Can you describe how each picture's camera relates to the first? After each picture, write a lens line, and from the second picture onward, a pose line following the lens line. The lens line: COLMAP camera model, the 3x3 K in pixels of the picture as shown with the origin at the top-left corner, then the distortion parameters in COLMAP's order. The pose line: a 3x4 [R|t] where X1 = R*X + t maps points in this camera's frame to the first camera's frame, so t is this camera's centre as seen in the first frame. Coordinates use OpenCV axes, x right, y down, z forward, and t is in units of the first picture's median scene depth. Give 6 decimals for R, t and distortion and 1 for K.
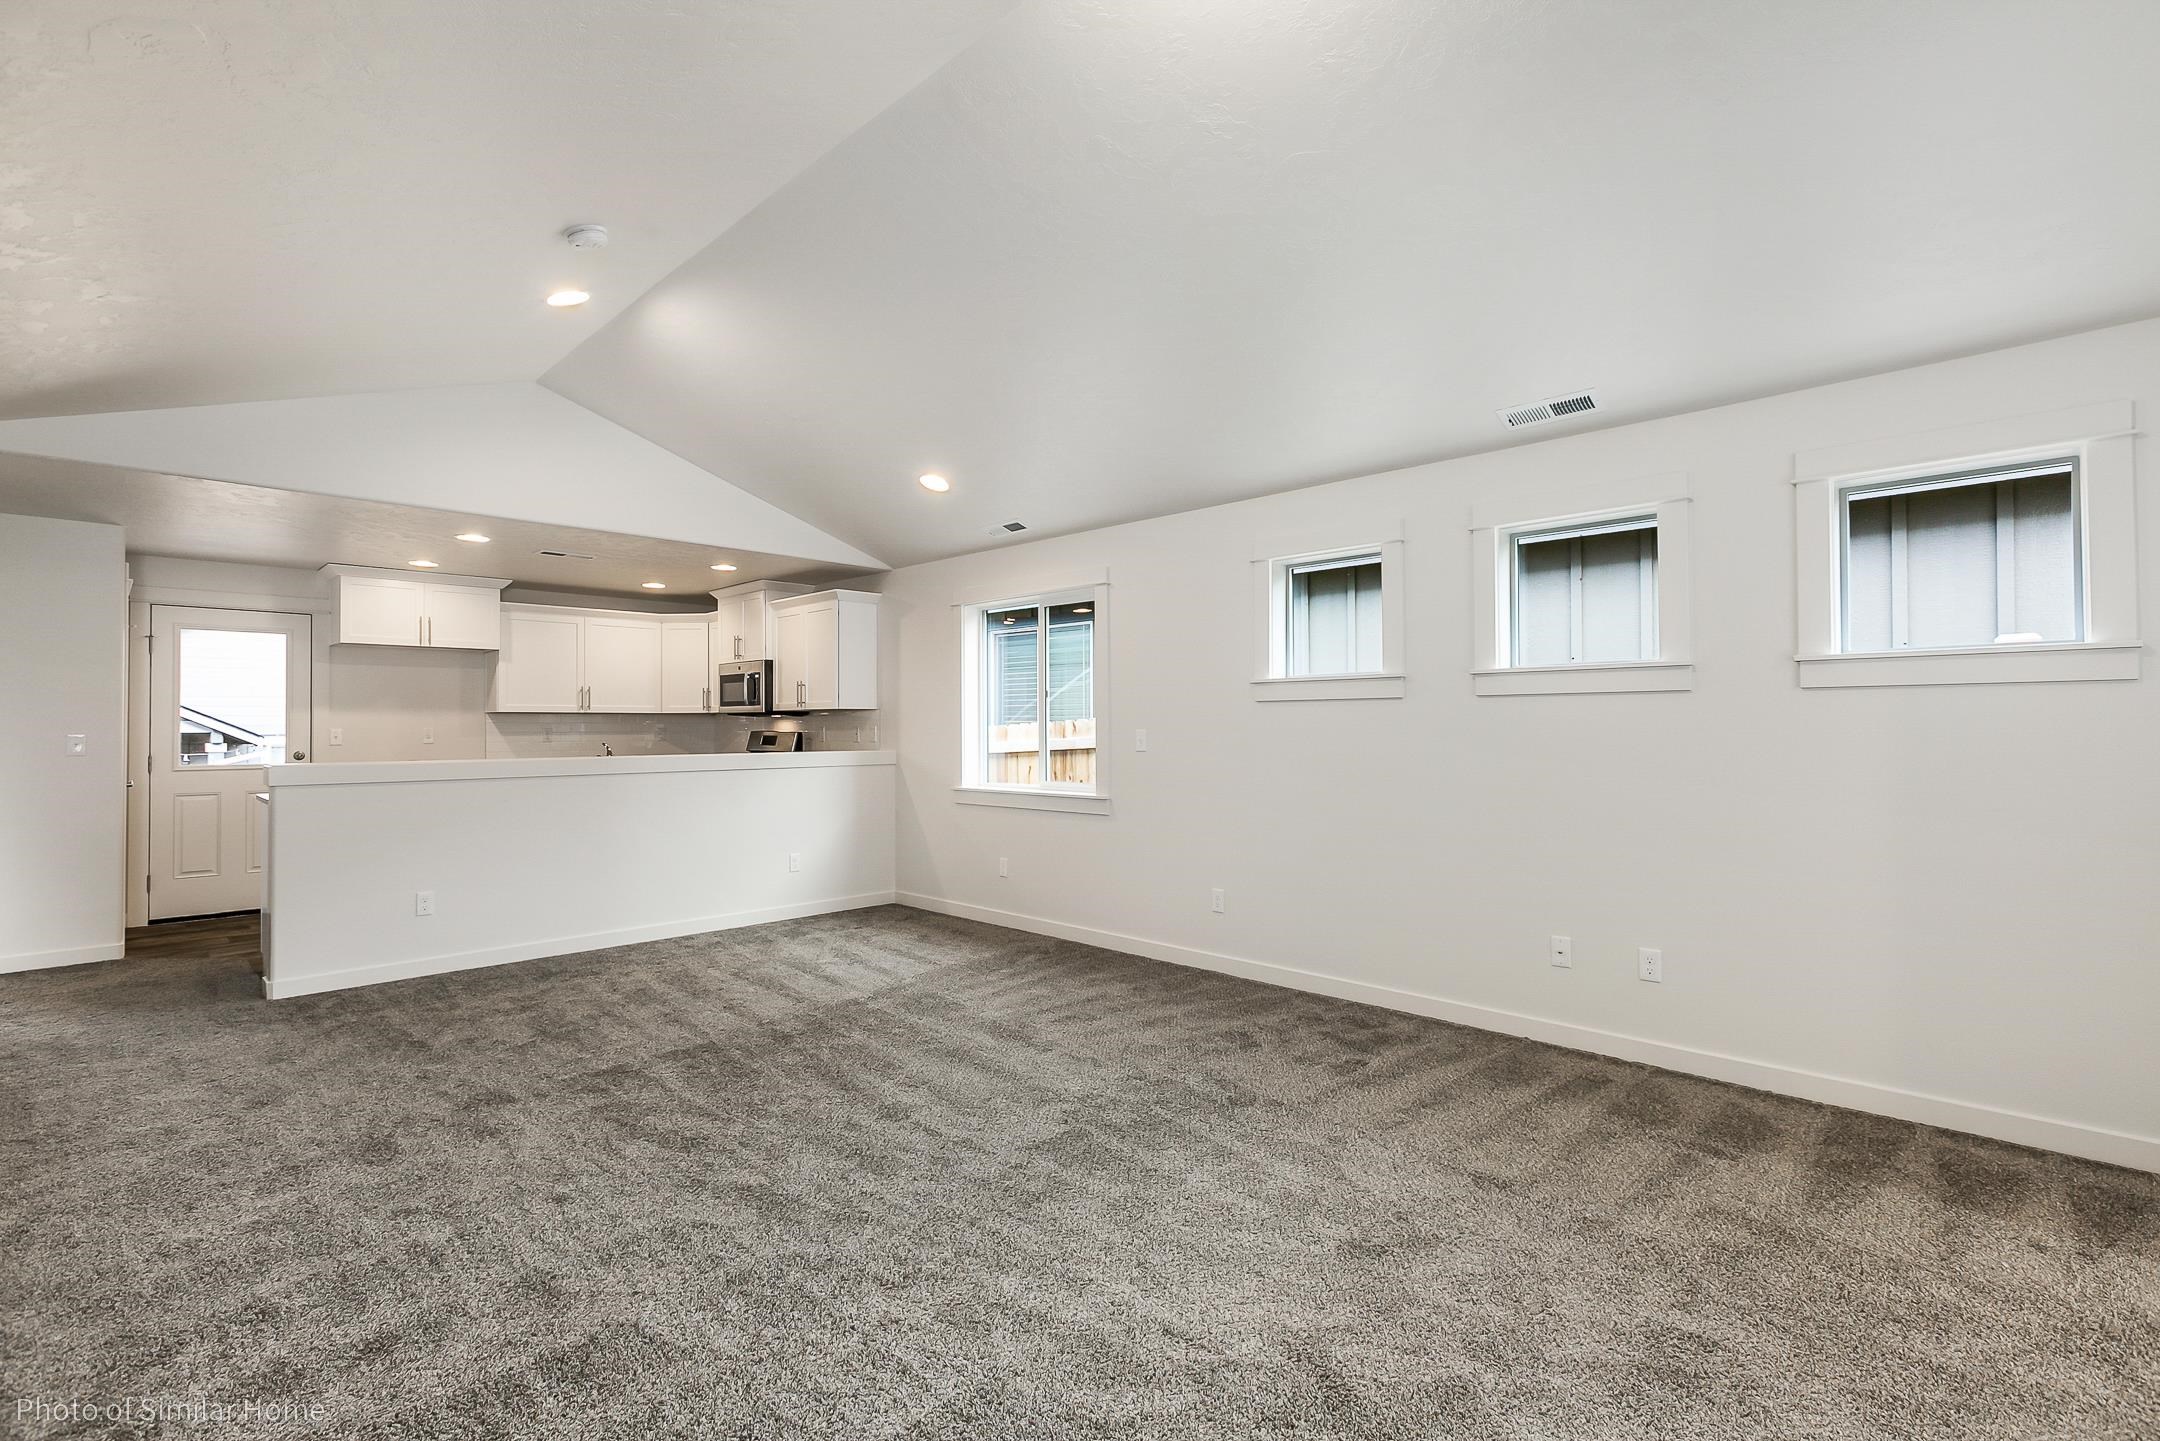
lens RADIAL K [[972.8, 0, 1069.6], [0, 972.8, 719.8], [0, 0, 1]] dist [0.001404, -0.000018]
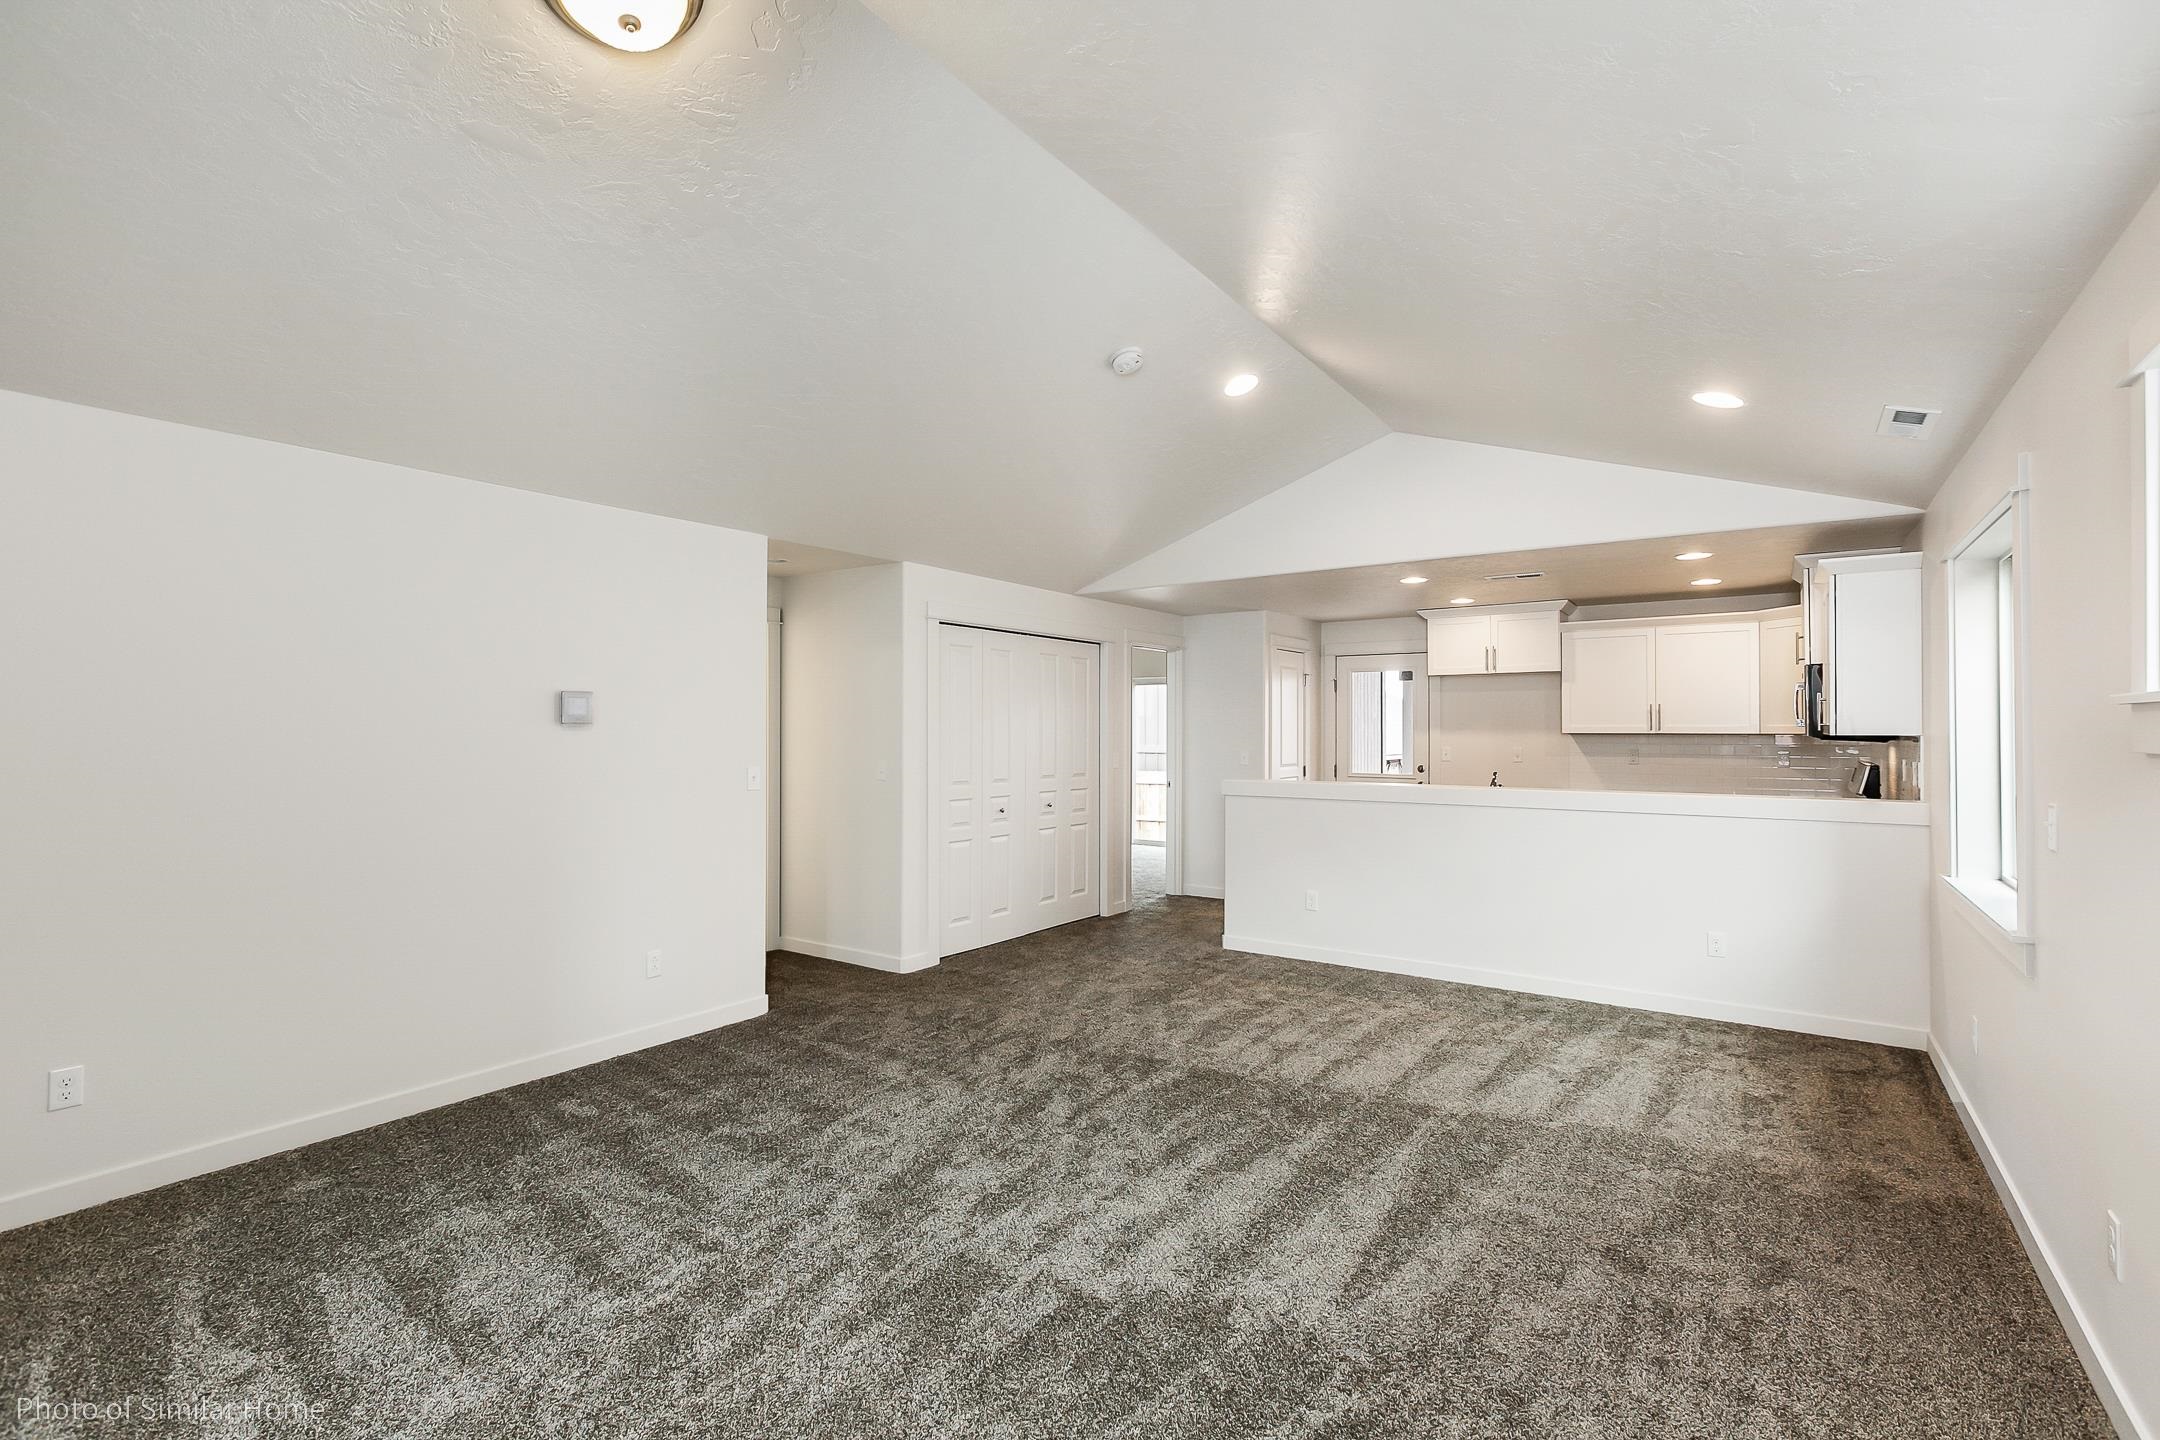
lens RADIAL K [[972.8, 0, 1069.6], [0, 972.8, 719.3], [0, 0, 1]] dist [0.001404, -0.000018]
pose [[0.173841, -0.005149, -0.984760, 0.331676], [0.006559, 0.999970, -0.004071, -0.022891], [0.984752, -0.005751, 0.173870, 0.350770]]
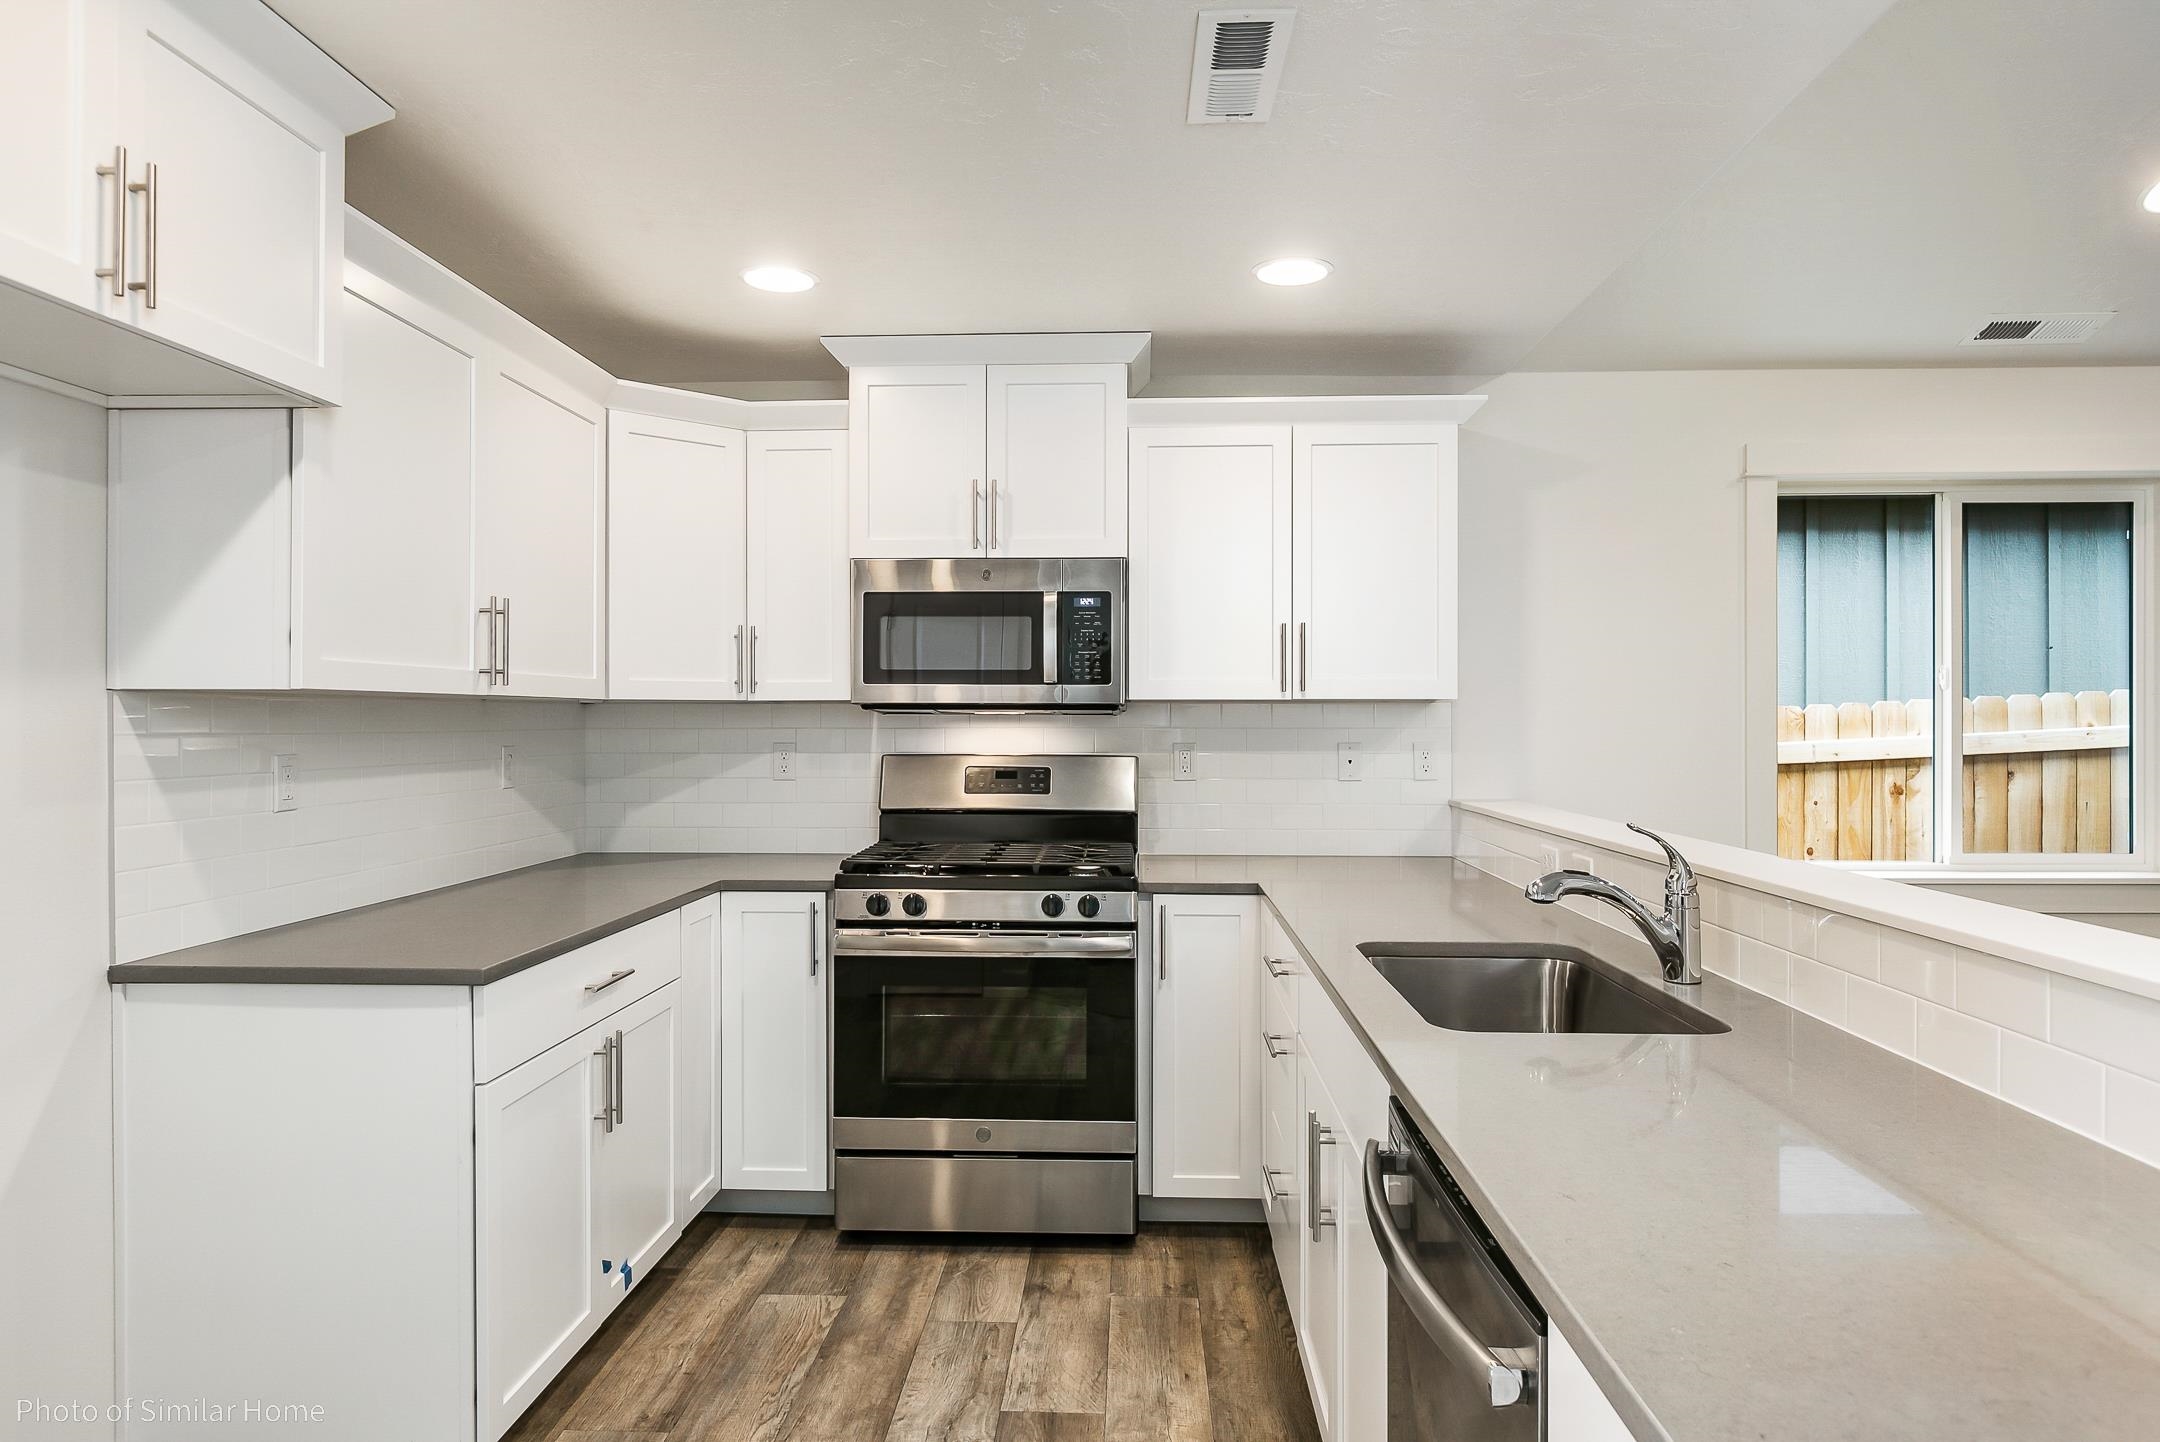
lens RADIAL K [[1262.4, 0, 1080.0], [0, 1262.4, 721.0], [0, 0, 1]] dist [0.001319, 0.000201]
pose [[0.736145, 0.003831, 0.676813, -0.697786], [-0.003028, 0.999993, -0.002367, -0.000236], [-0.676817, -0.000307, 0.736151, 0.720434]]
